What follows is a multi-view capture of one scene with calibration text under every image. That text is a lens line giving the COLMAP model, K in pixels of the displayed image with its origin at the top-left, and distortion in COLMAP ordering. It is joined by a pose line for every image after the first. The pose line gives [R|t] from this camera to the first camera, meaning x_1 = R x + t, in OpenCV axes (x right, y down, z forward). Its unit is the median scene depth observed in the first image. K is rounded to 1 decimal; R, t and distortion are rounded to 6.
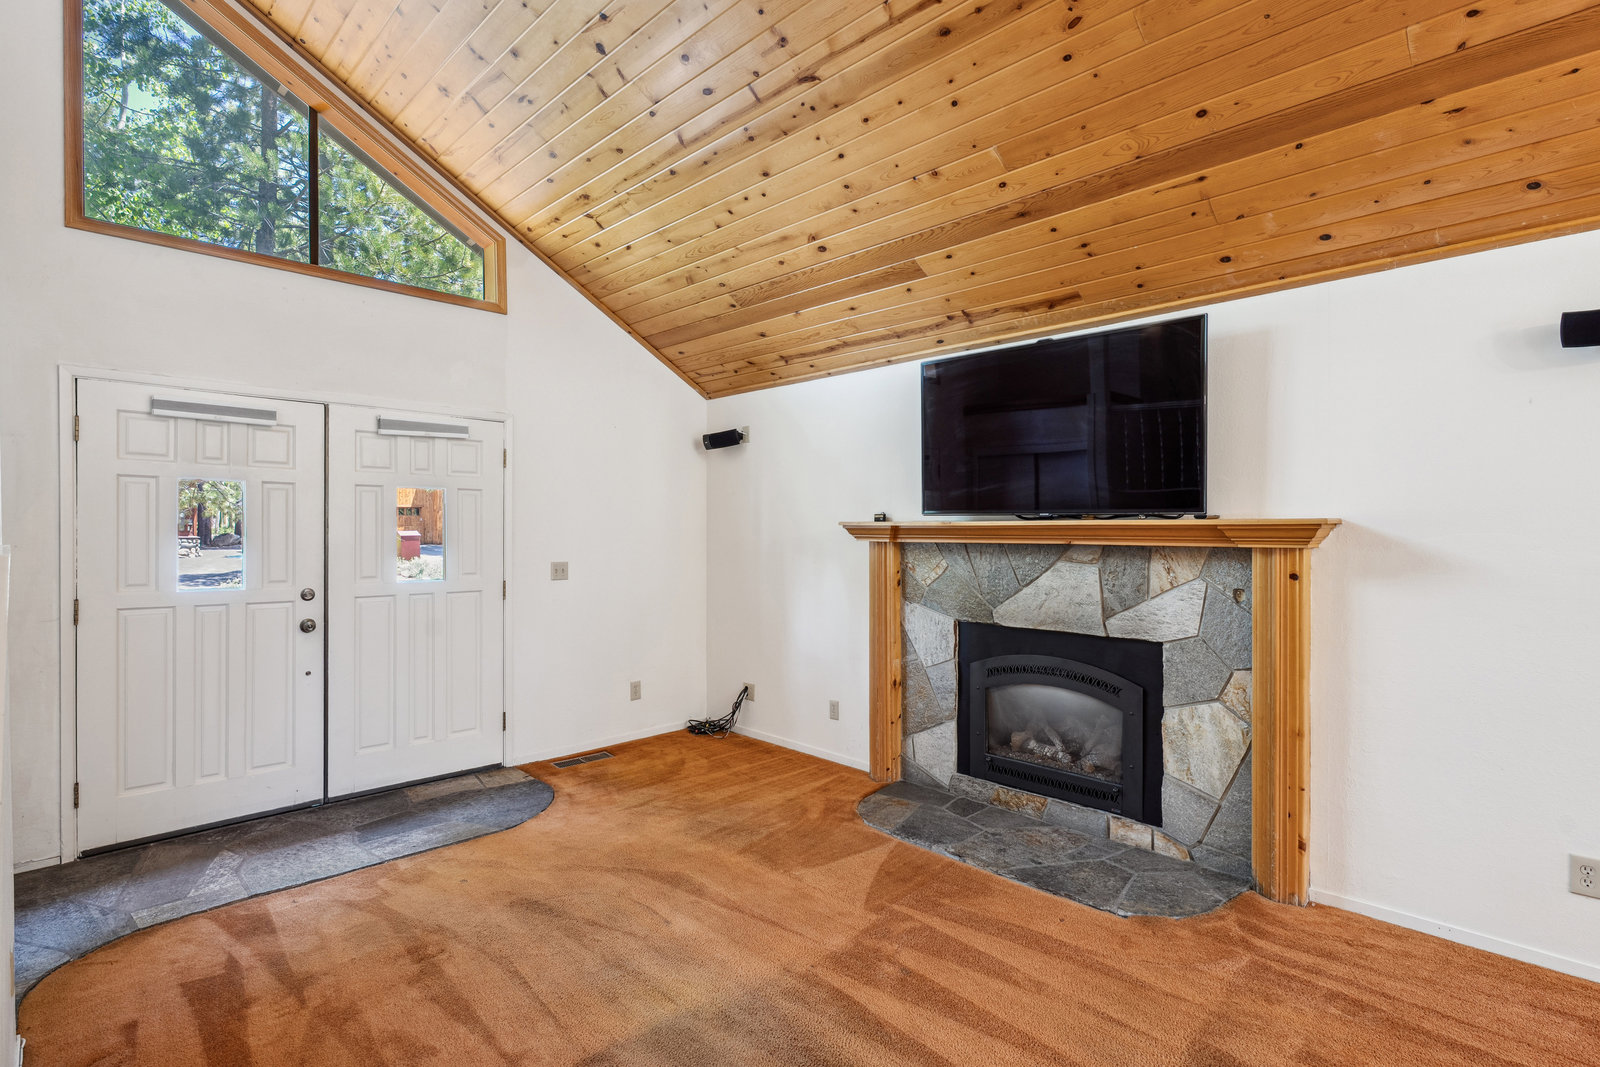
lens RADIAL K [[768.1, 0, 800.0], [0, 768.1, 533.5], [0, 0, 1]] dist [-0.002615, 0.000247]
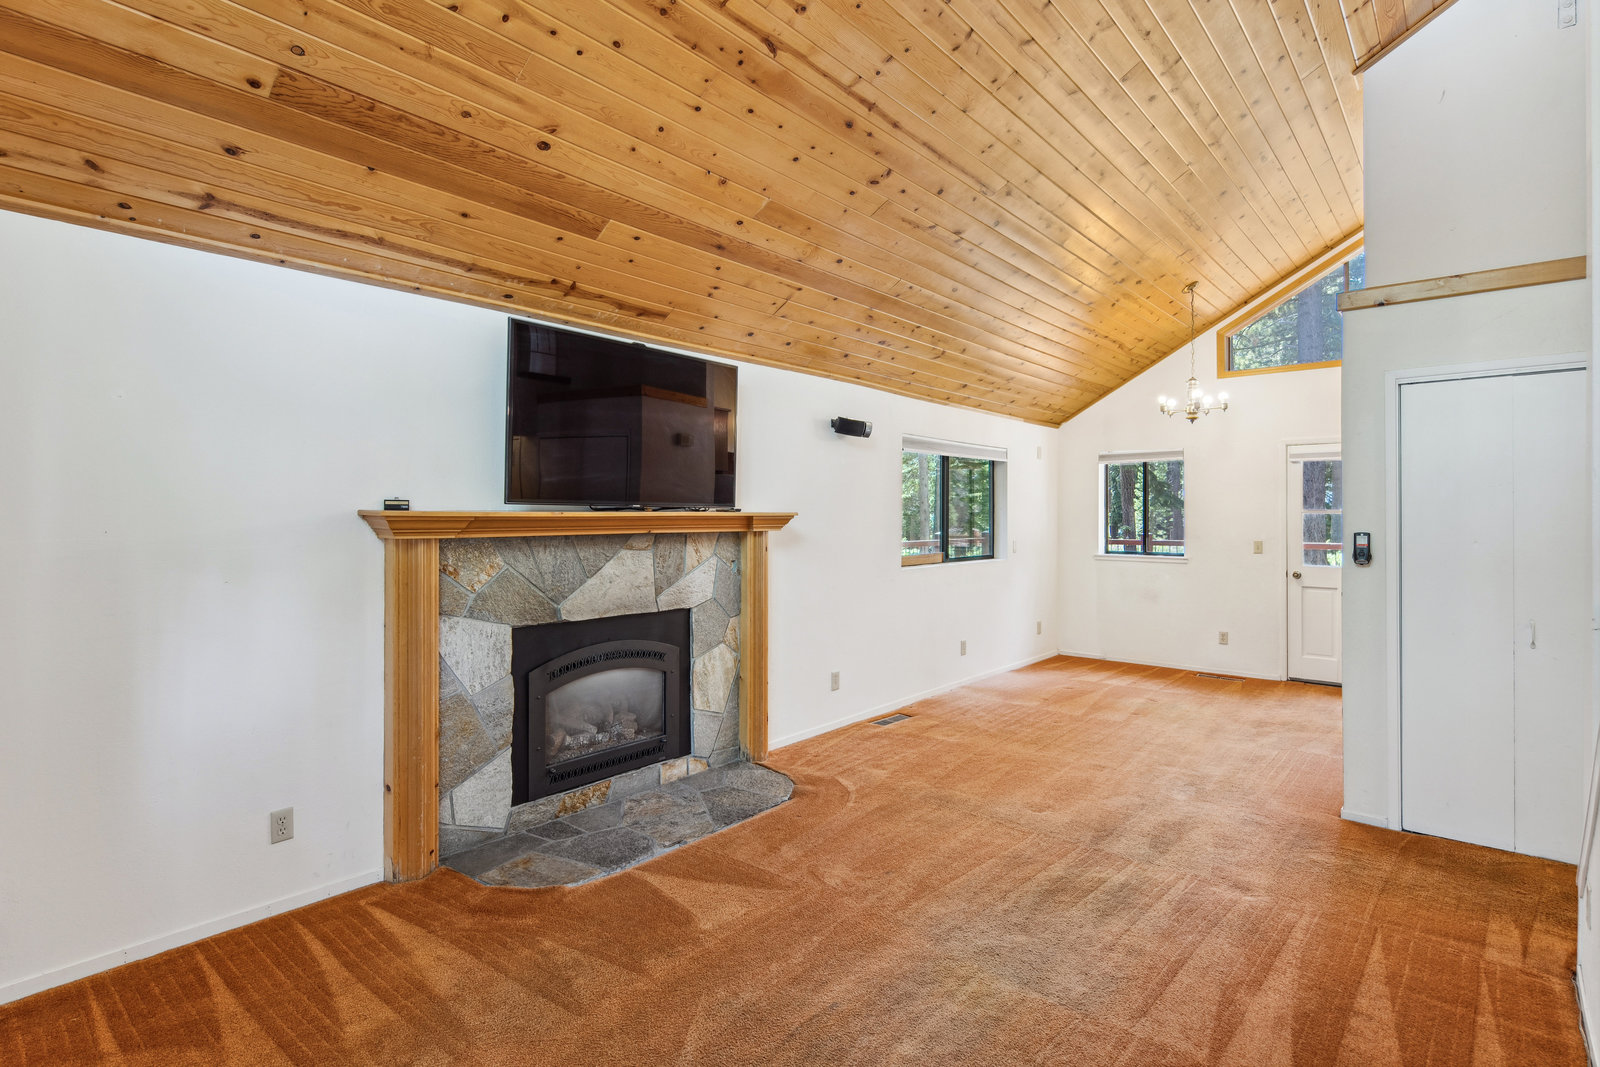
lens RADIAL K [[786.7, 0, 798.2], [0, 786.7, 510.7], [0, 0, 1]] dist [0.020560, 0.000015]
pose [[-0.064698, 0.005032, 0.997892, -0.769199], [0.006446, 0.999969, -0.004624, -0.011519], [-0.997884, 0.006133, -0.064729, 0.822154]]
